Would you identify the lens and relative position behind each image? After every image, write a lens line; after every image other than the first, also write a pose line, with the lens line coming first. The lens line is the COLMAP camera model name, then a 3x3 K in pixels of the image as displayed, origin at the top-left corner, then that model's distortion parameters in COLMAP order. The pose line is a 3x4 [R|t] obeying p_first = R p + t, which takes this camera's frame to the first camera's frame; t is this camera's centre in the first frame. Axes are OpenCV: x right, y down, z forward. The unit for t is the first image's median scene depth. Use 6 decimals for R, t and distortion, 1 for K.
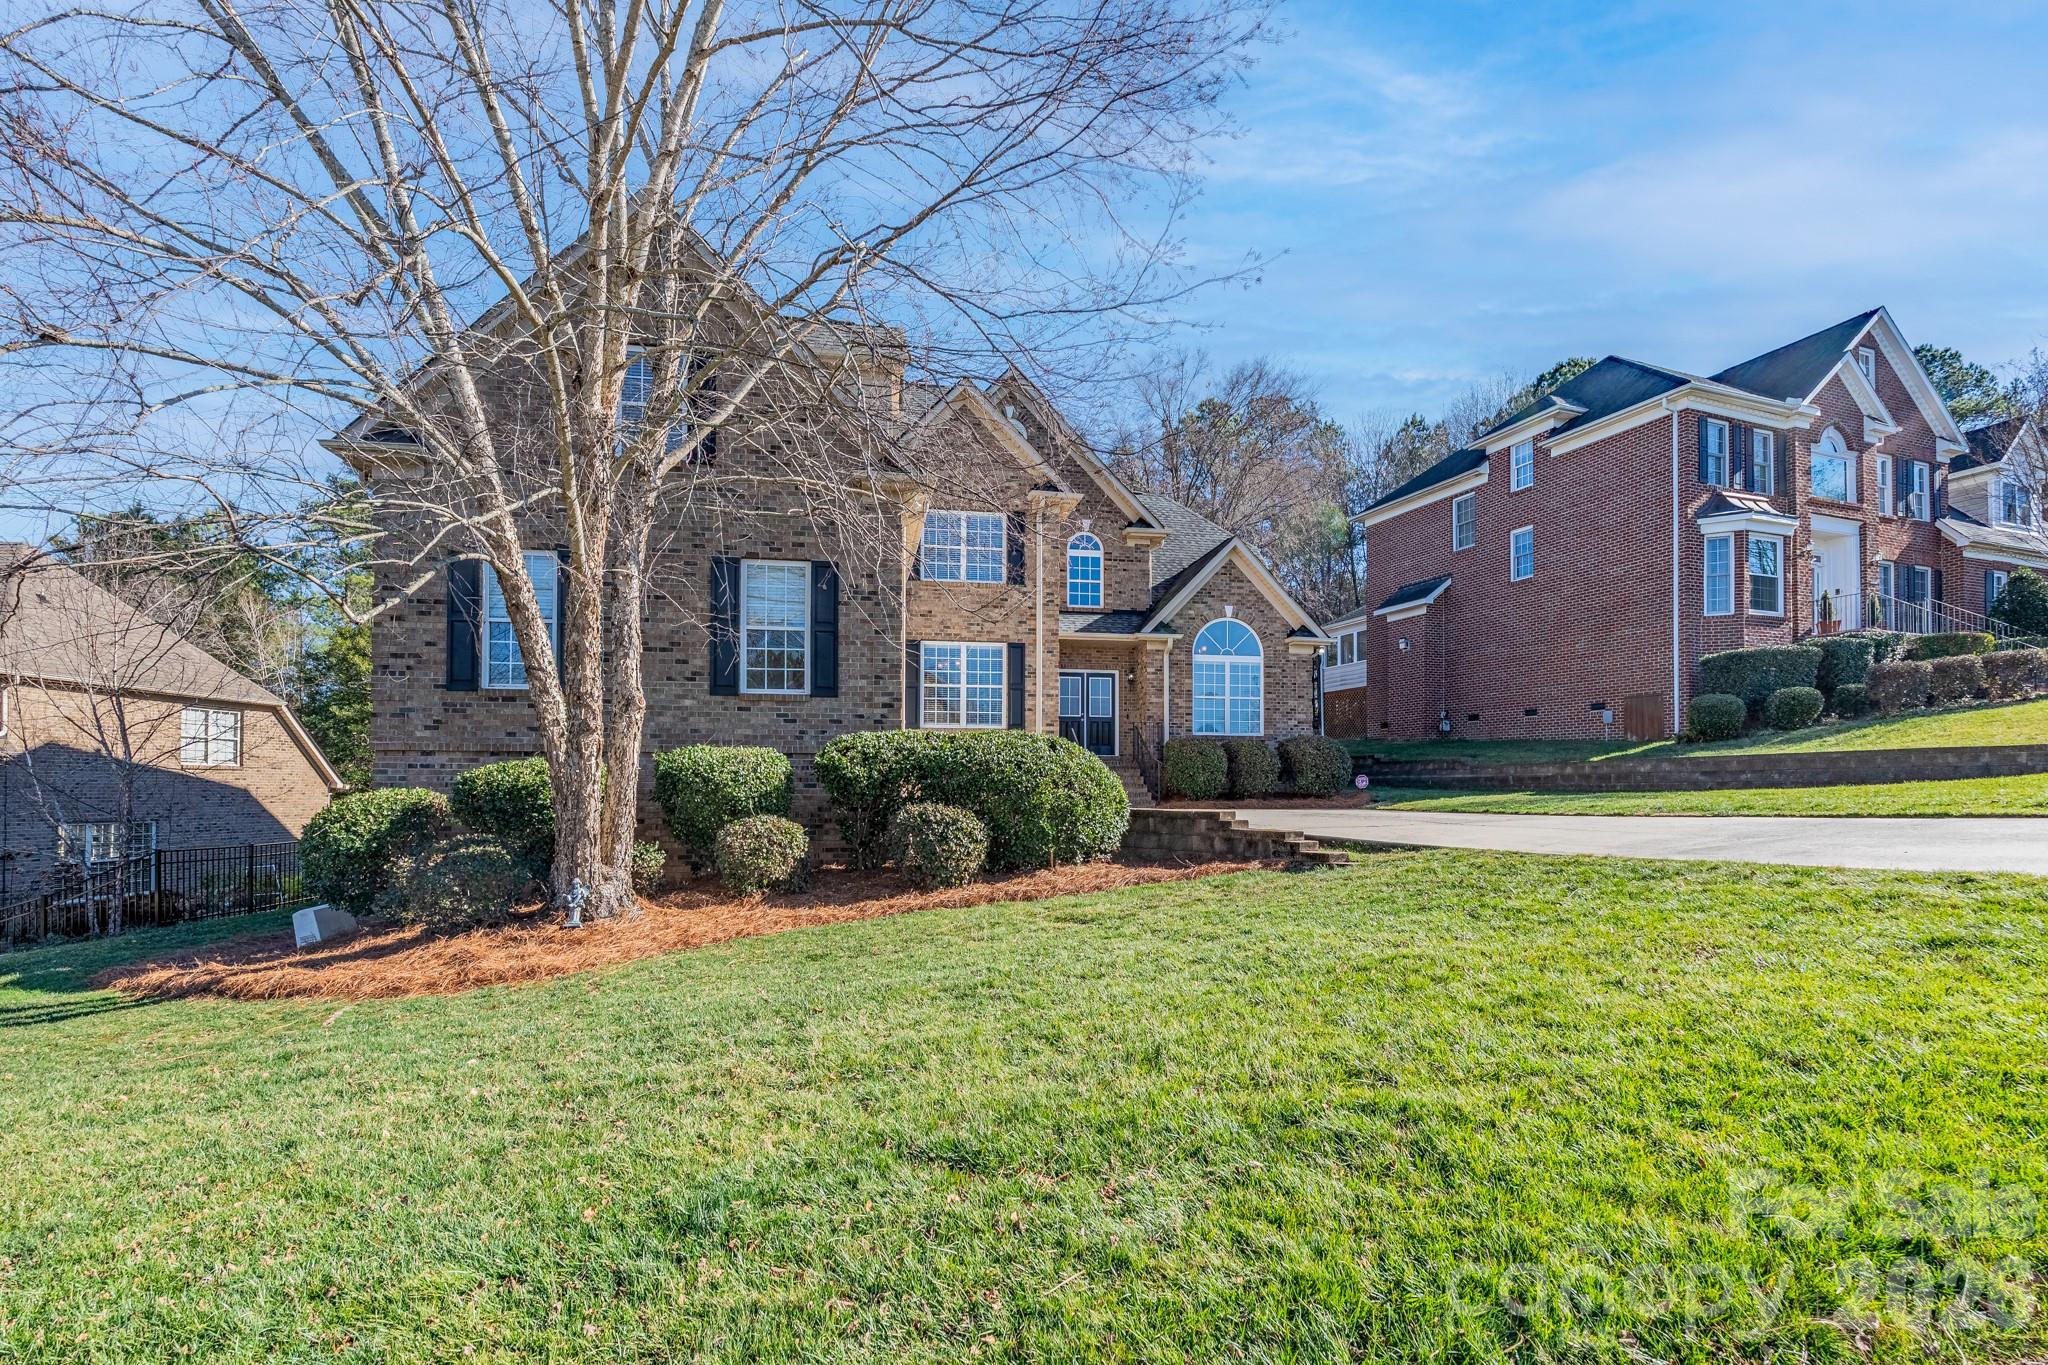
lens RADIAL K [[943.7, 0, 1056.2], [0, 943.7, 781.4], [0, 0, 1]] dist [-0.001106, -0.000265]
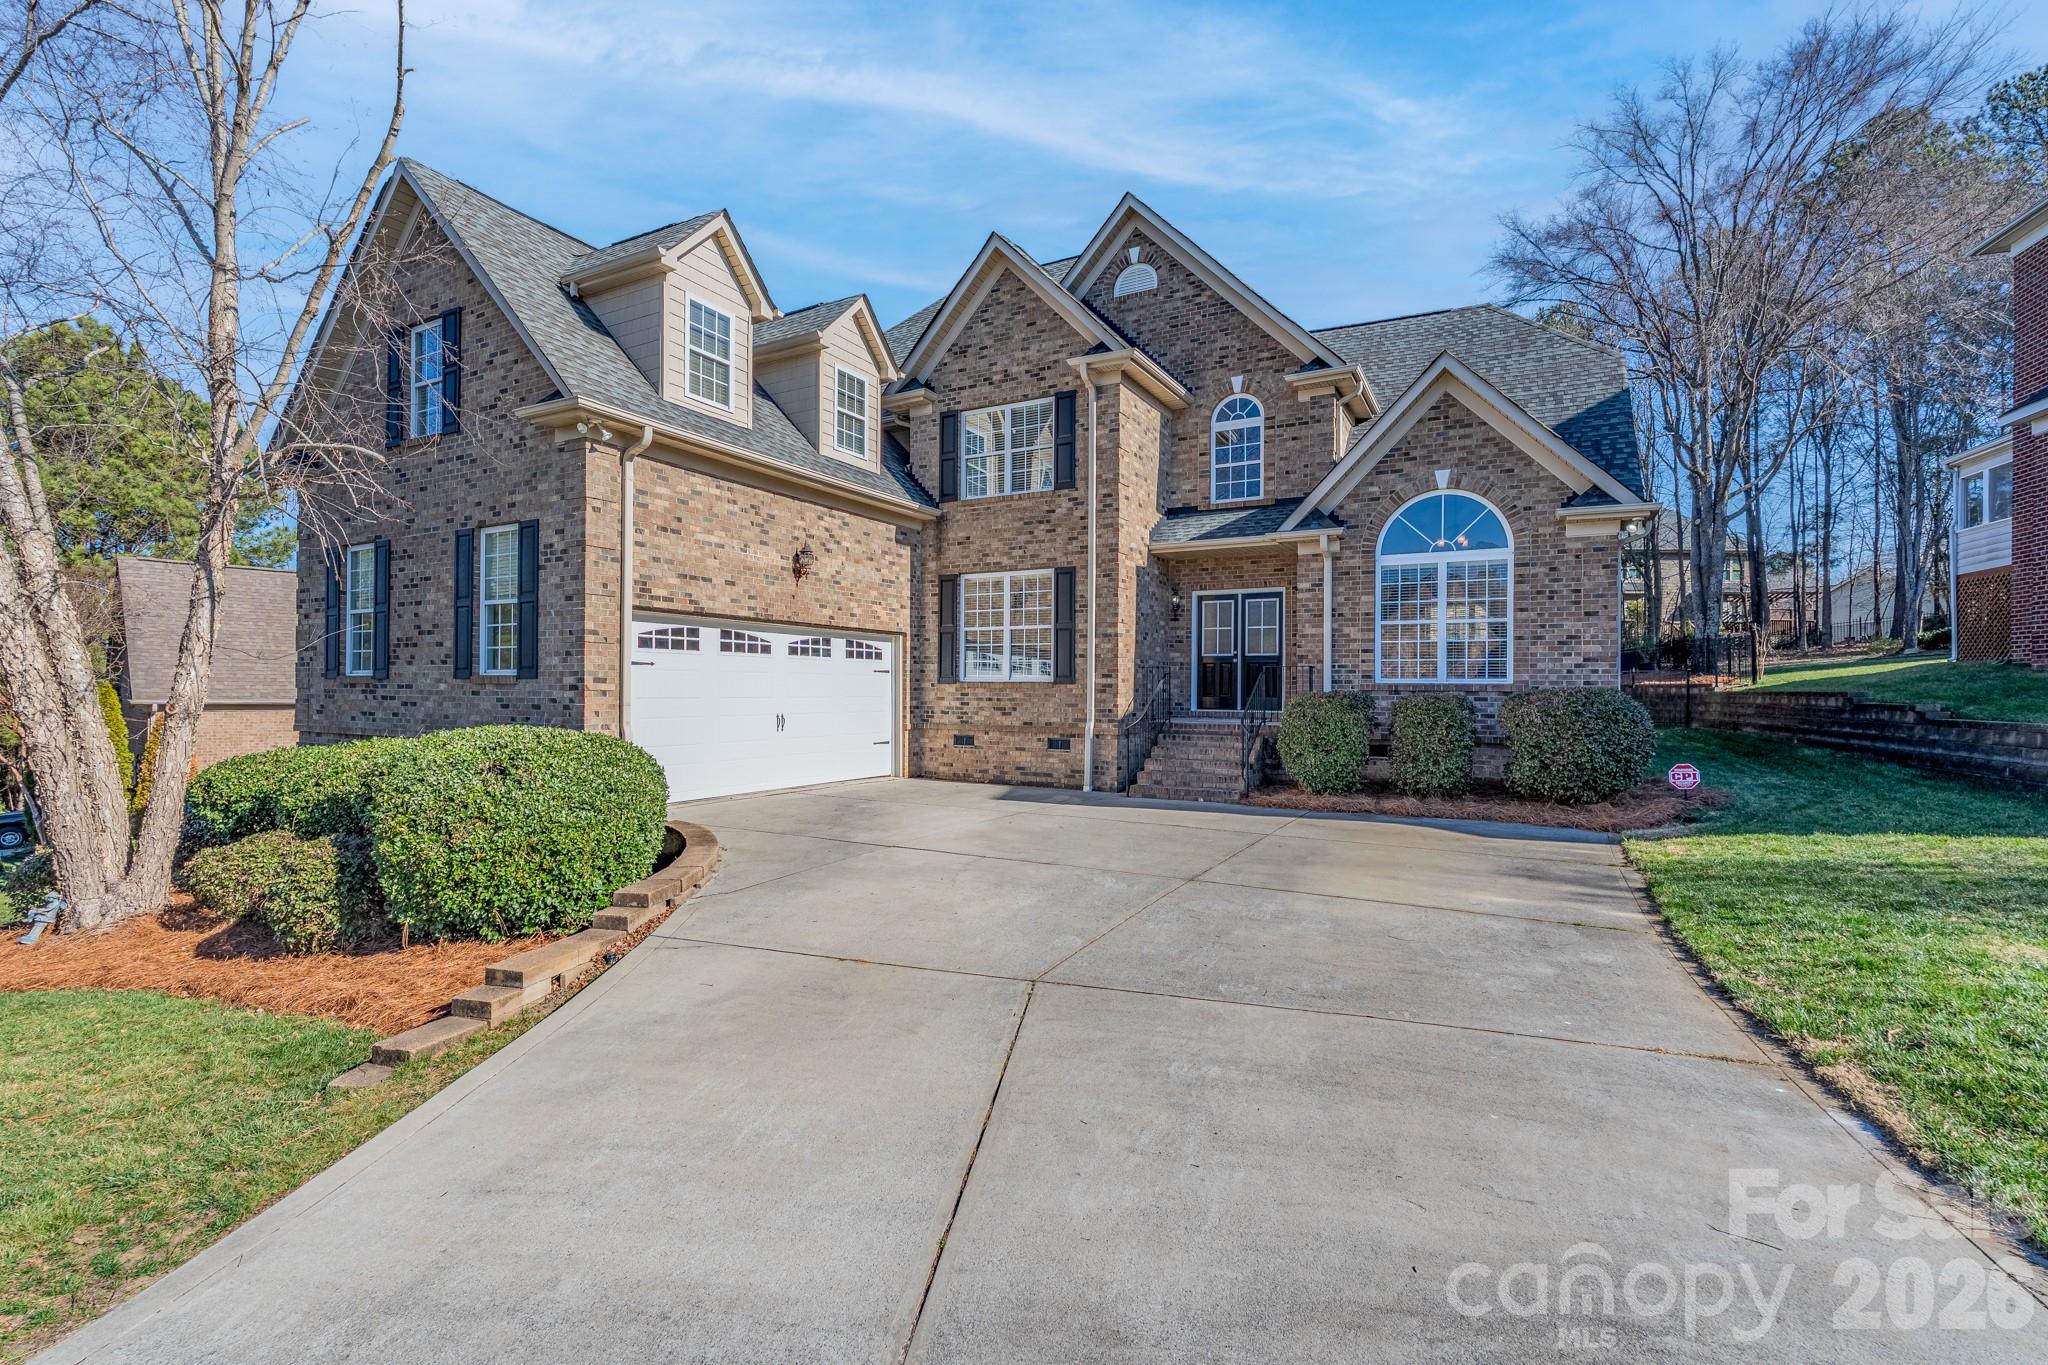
lens RADIAL K [[943.7, 0, 1024.0], [0, 943.7, 682.8], [0, 0, 1]] dist [-0.001106, -0.000265]
pose [[0.759031, 0.000791, -0.651054, 0.380047], [-0.001397, 0.999999, -0.000415, -0.049709], [0.651053, 0.001225, 0.759031, 0.372877]]
